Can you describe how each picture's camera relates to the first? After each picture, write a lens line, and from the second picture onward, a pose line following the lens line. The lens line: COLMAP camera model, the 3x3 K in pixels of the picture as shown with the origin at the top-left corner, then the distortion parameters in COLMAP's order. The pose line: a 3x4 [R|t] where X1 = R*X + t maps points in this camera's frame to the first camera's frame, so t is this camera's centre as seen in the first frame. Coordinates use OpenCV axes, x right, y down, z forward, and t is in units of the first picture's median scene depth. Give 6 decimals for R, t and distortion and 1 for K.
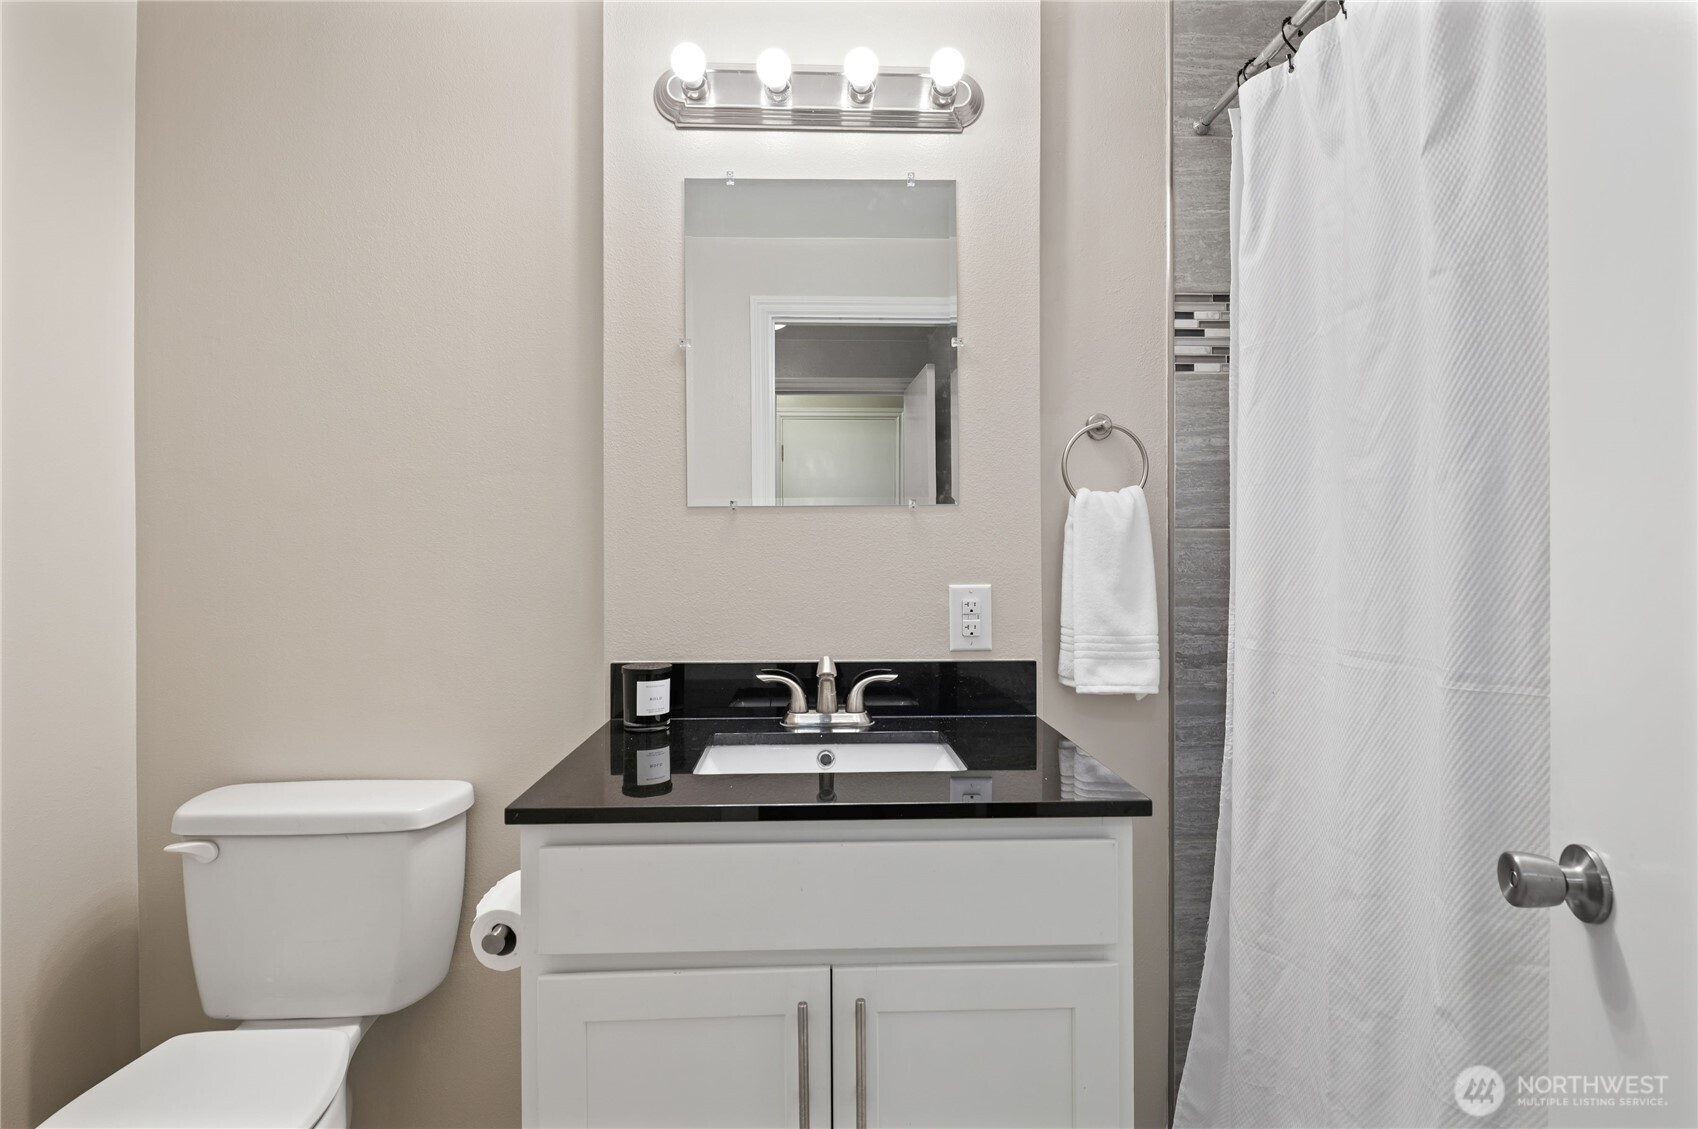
lens RADIAL K [[864.6, 0, 844.2], [0, 864.6, 561.1], [0, 0, 1]] dist [-0.000895, 0.000102]
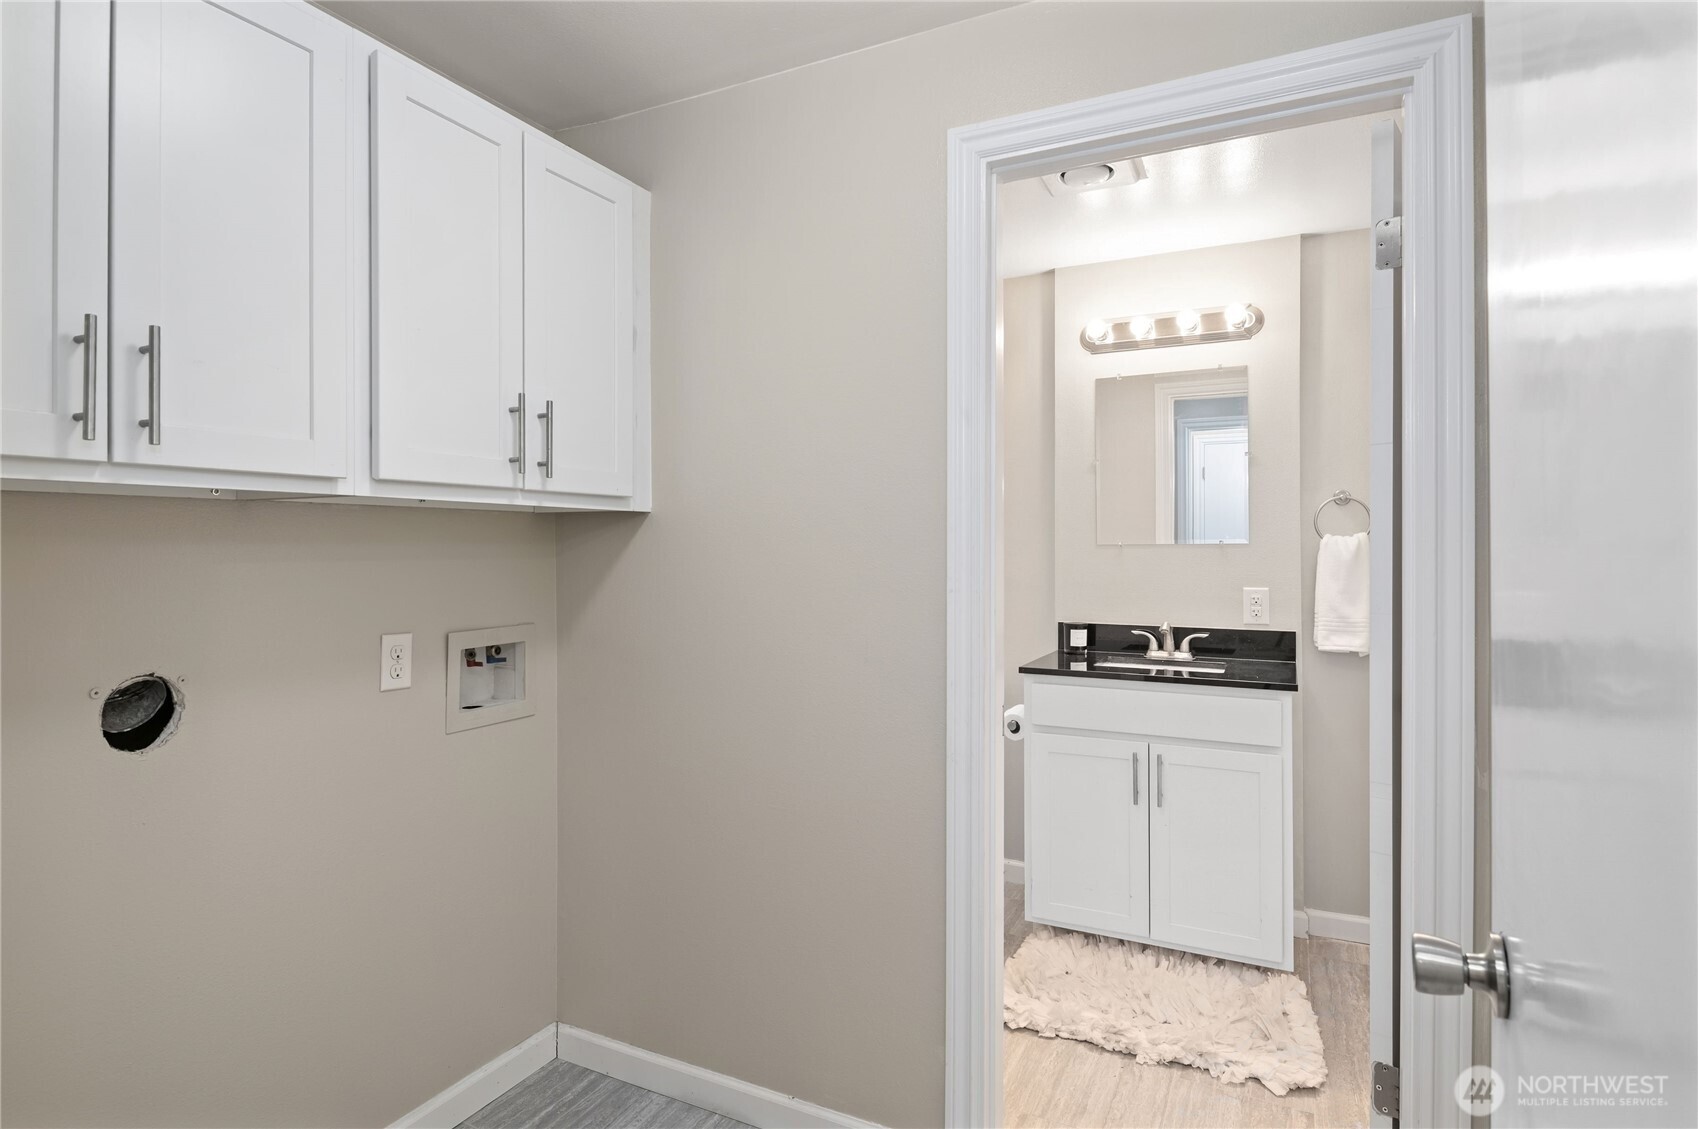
lens RADIAL K [[827.4, 0, 847.6], [0, 827.4, 538.7], [0, 0, 1]] dist [0.000348, -0.000117]
pose [[0.872442, -0.004381, -0.488698, 0.256721], [-0.007754, 0.999710, -0.022804, -0.030708], [0.488656, 0.023685, 0.872155, -0.969843]]
